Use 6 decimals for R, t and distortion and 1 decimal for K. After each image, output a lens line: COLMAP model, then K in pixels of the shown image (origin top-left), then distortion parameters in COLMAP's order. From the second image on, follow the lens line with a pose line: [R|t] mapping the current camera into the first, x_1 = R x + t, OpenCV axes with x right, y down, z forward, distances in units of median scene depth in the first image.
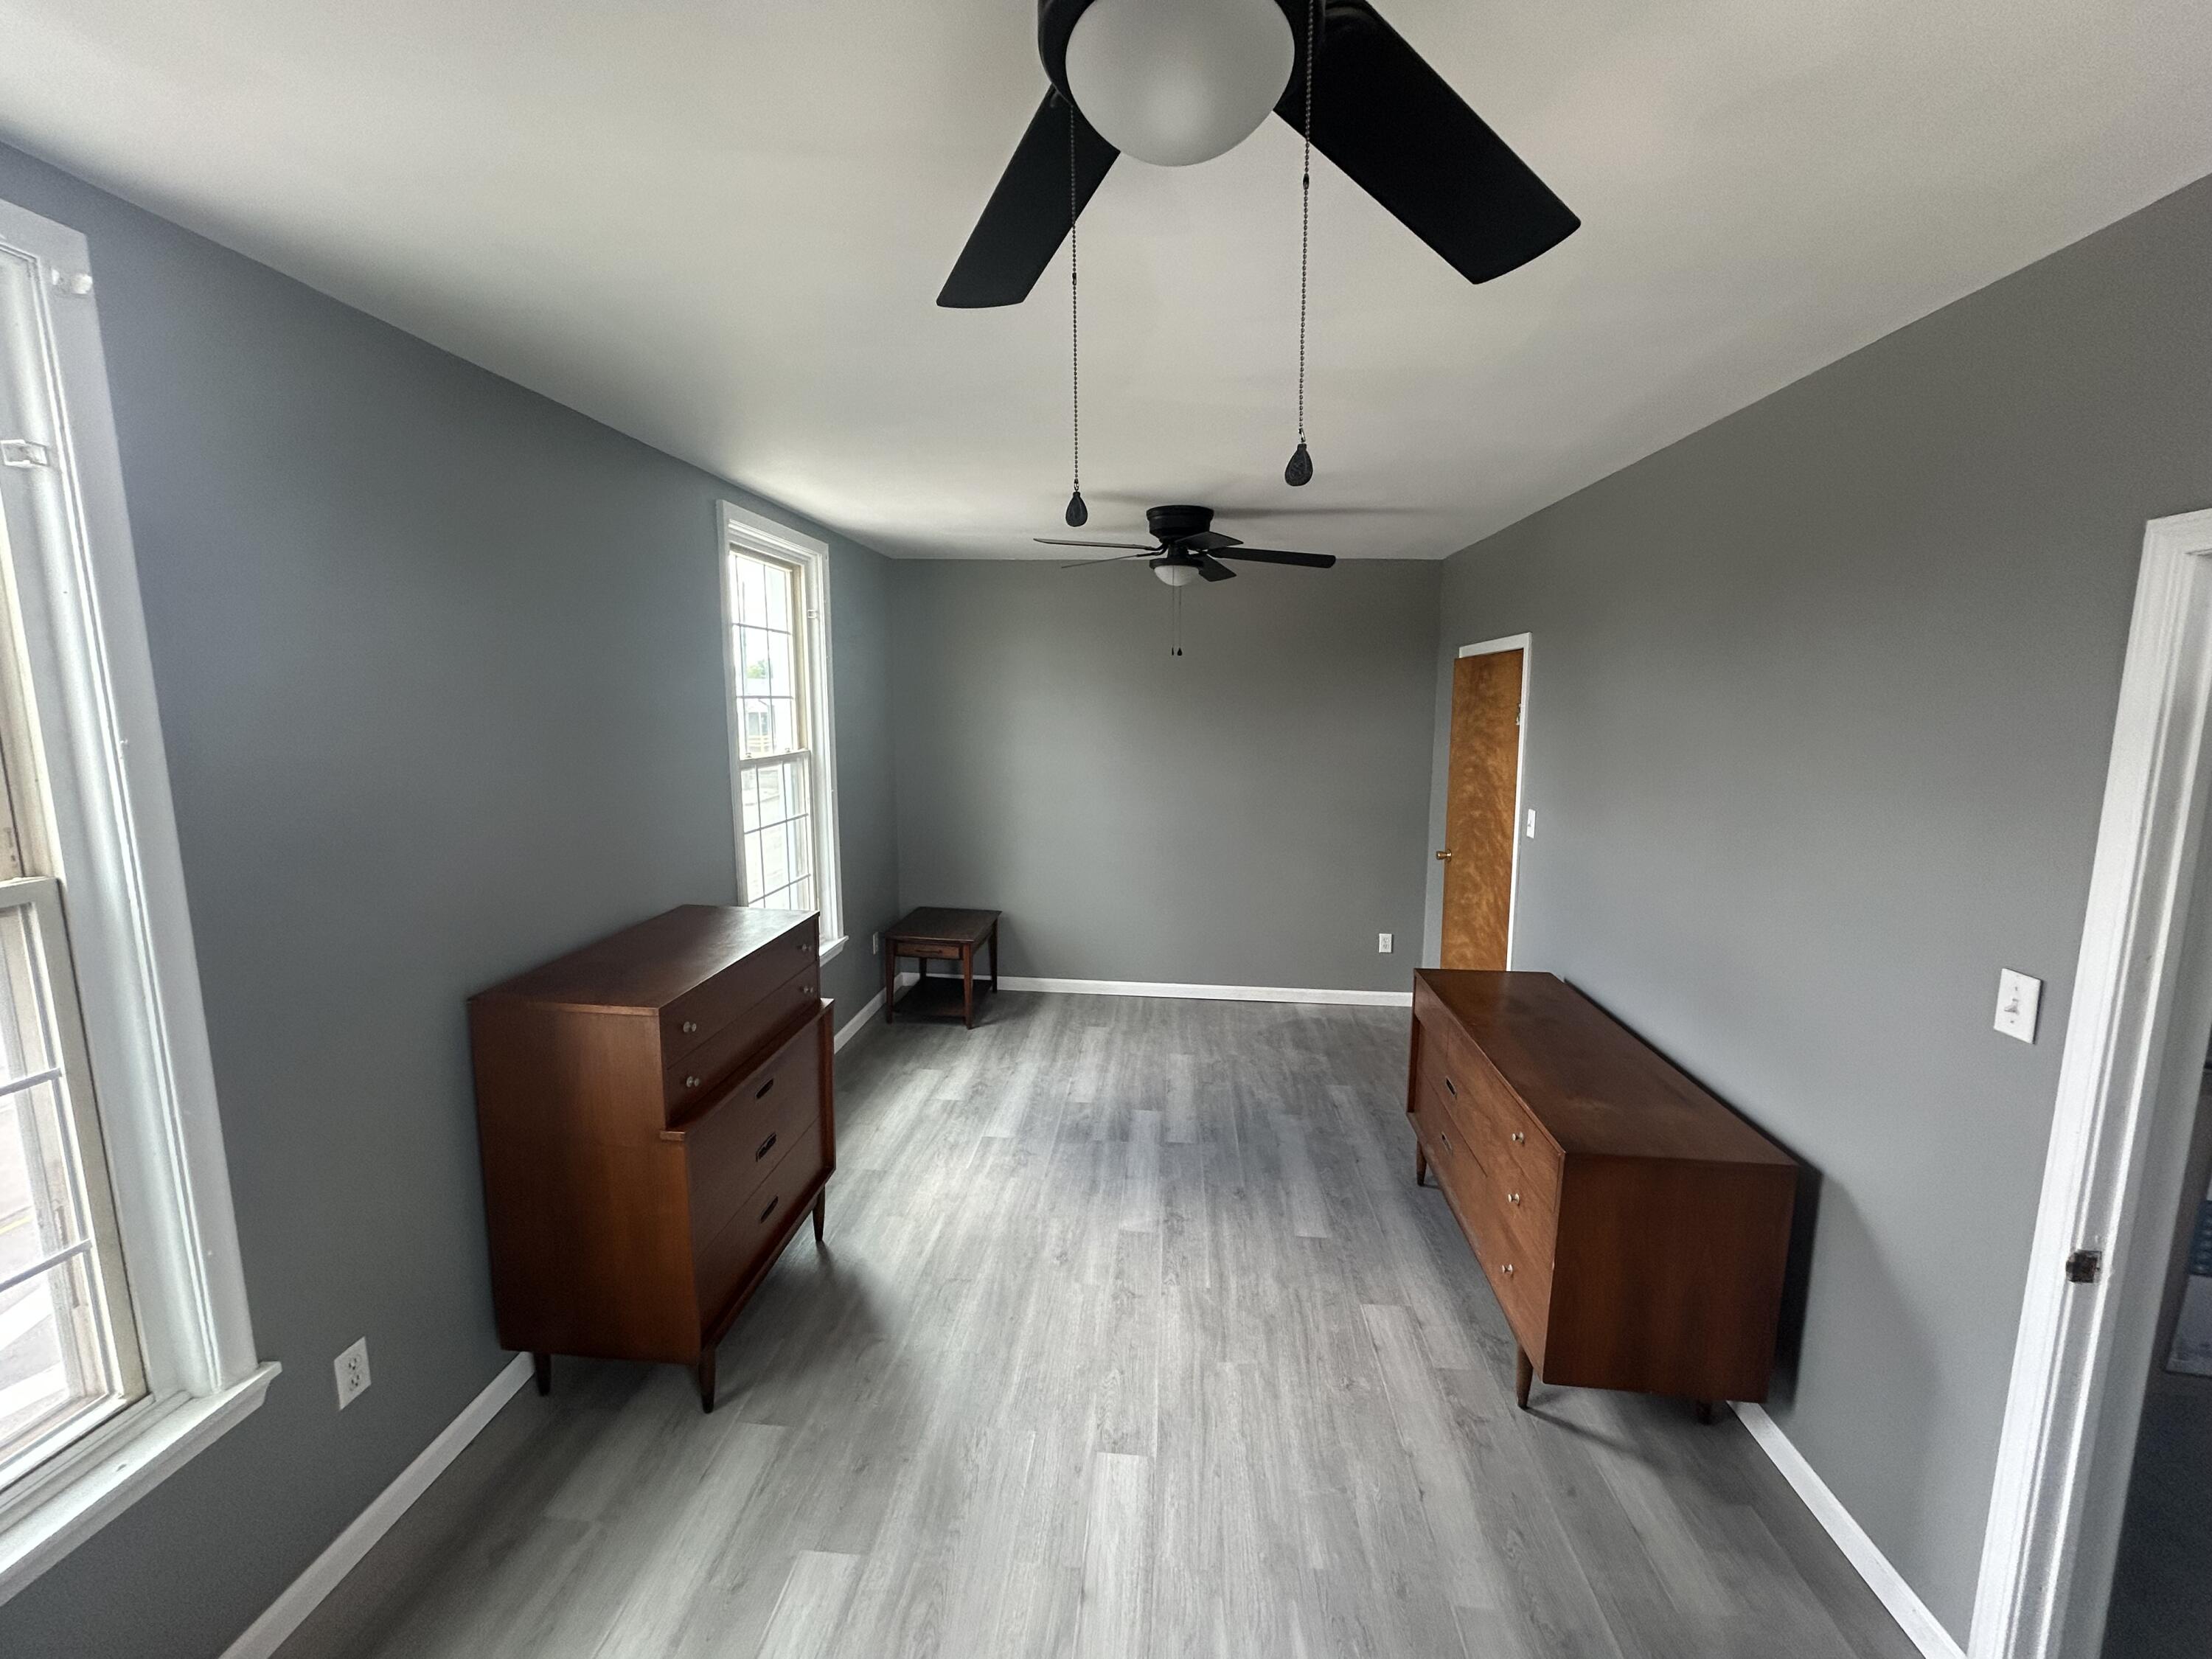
lens RADIAL K [[902.7, 0, 1104.9], [0, 902.7, 838.7], [0, 0, 1]] dist [-0.000807, 0.016710]
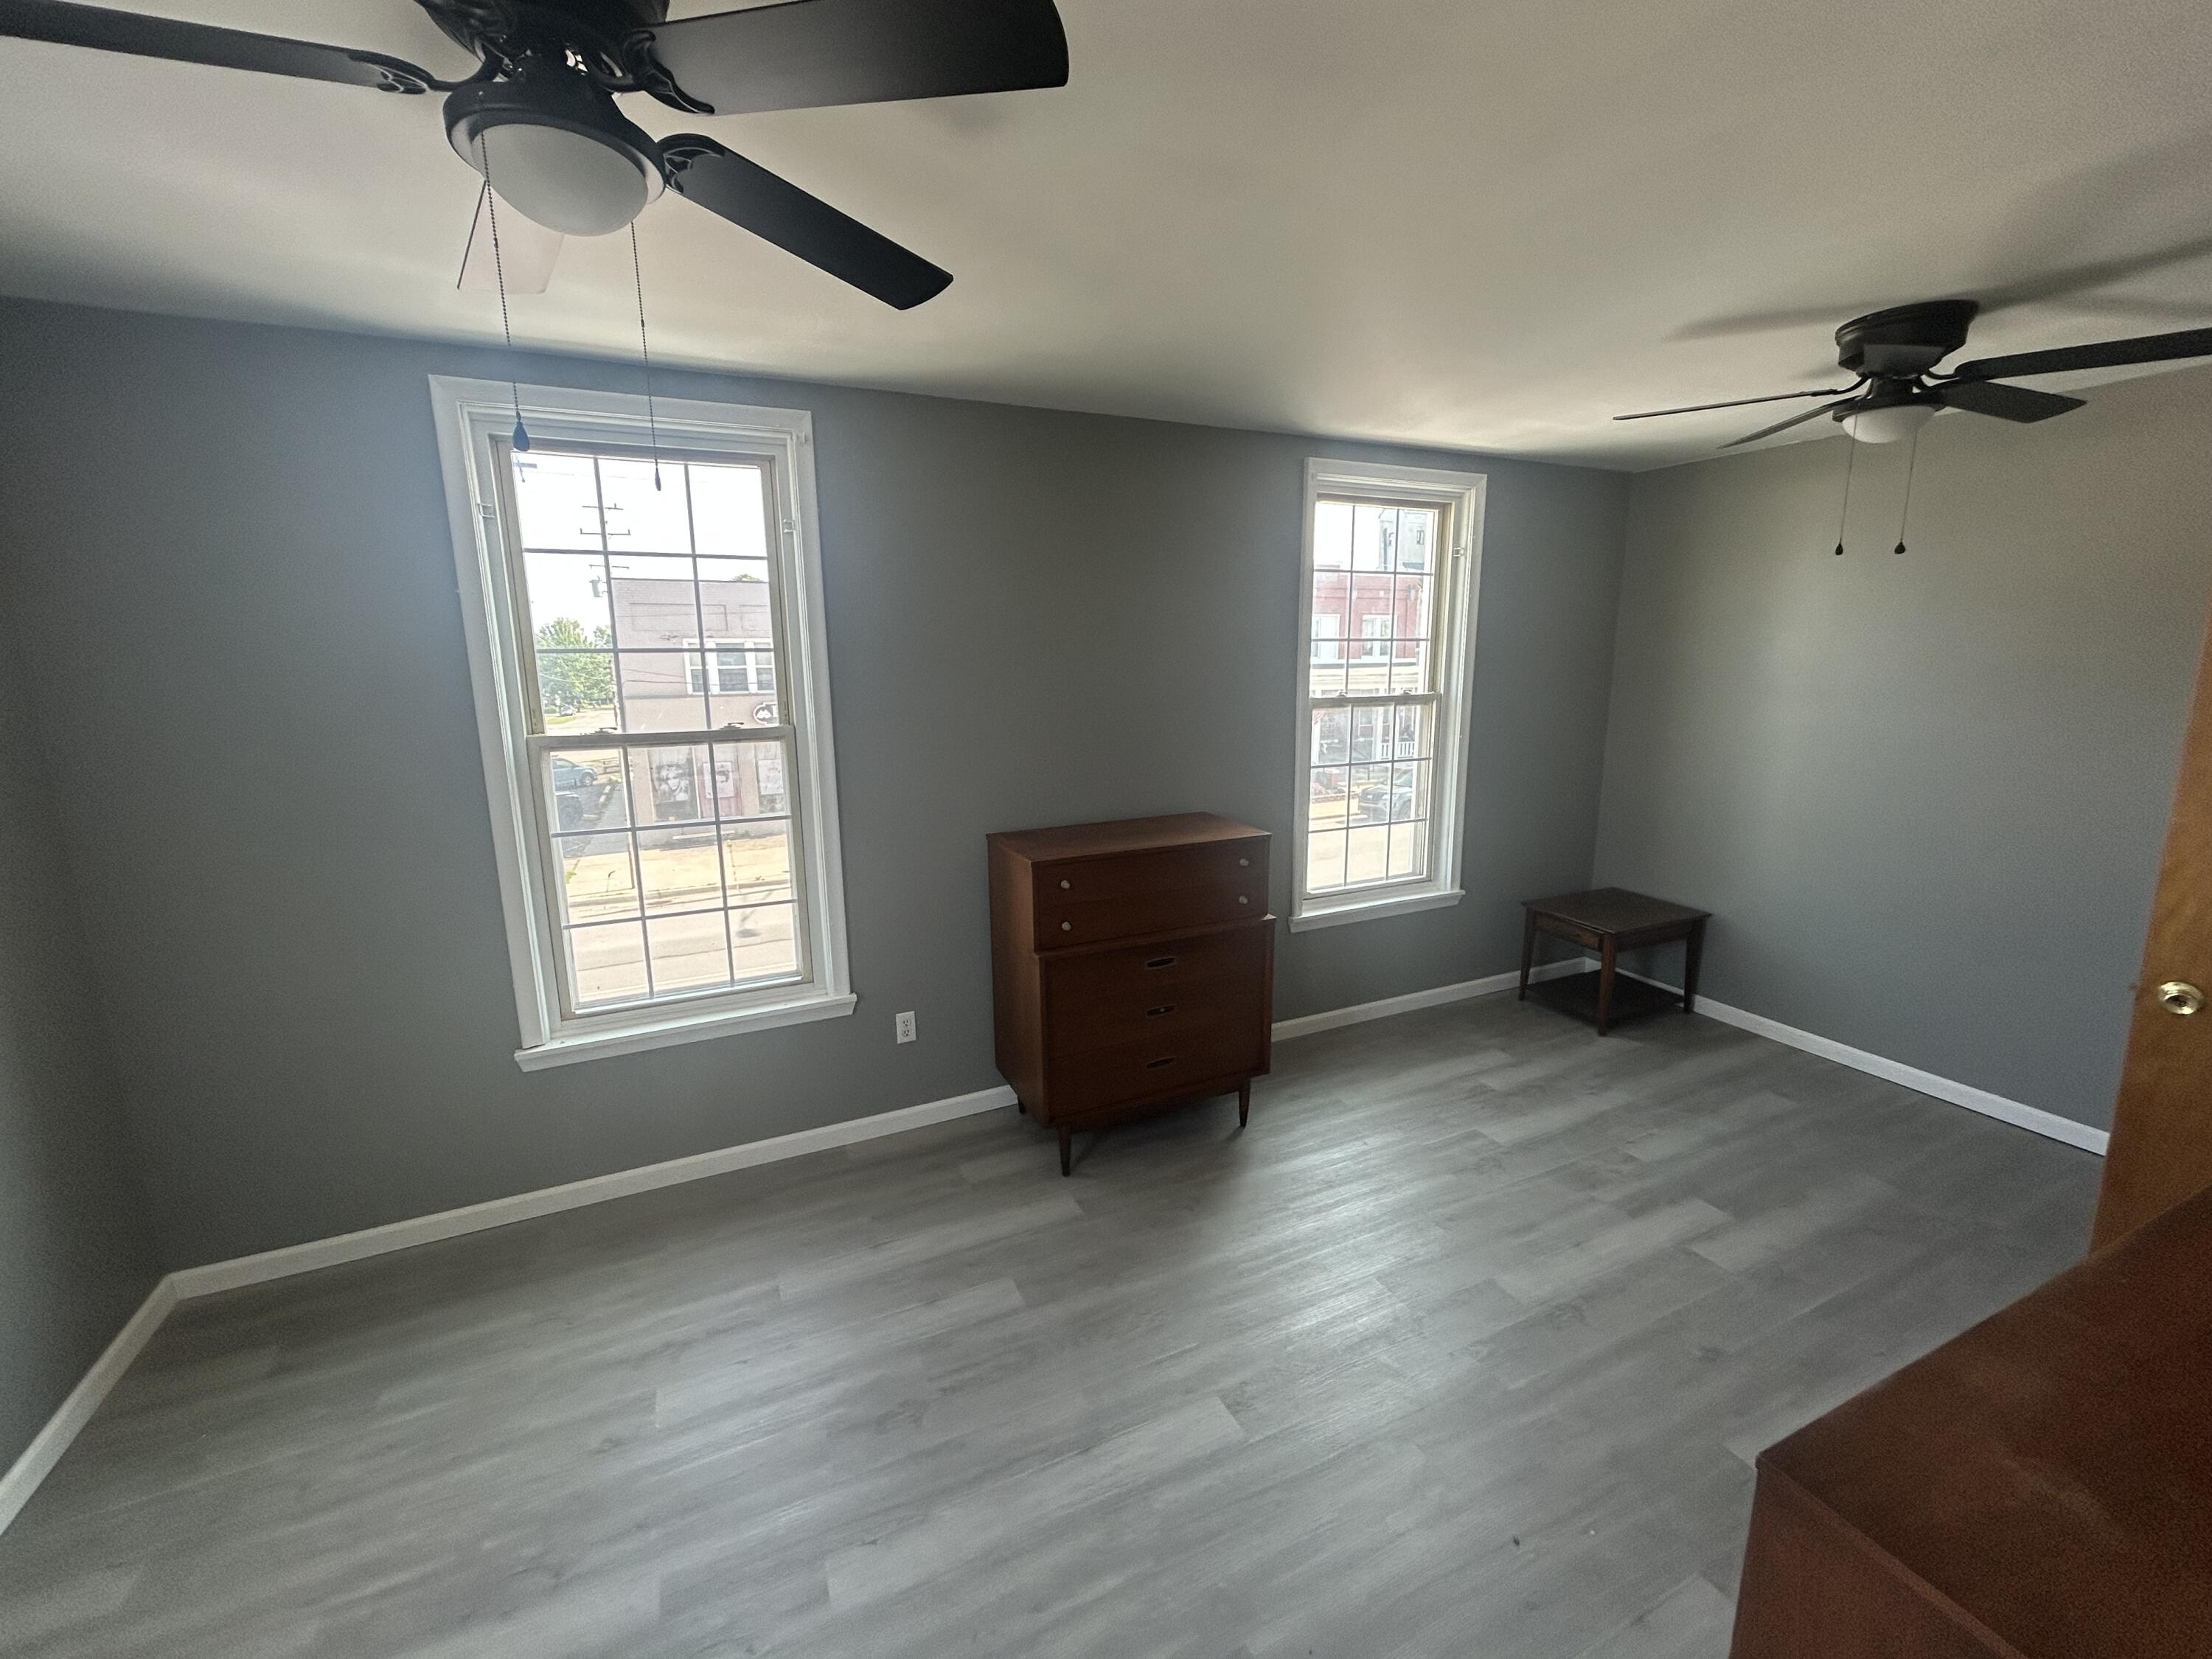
lens RADIAL K [[902.7, 0, 1104.9], [0, 902.7, 838.7], [0, 0, 1]] dist [-0.000807, 0.016710]
pose [[0.495979, 0.159300, -0.853598, 0.456017], [-0.124266, 0.985931, 0.111792, -0.008774], [0.859397, 0.050627, 0.508796, 0.247083]]
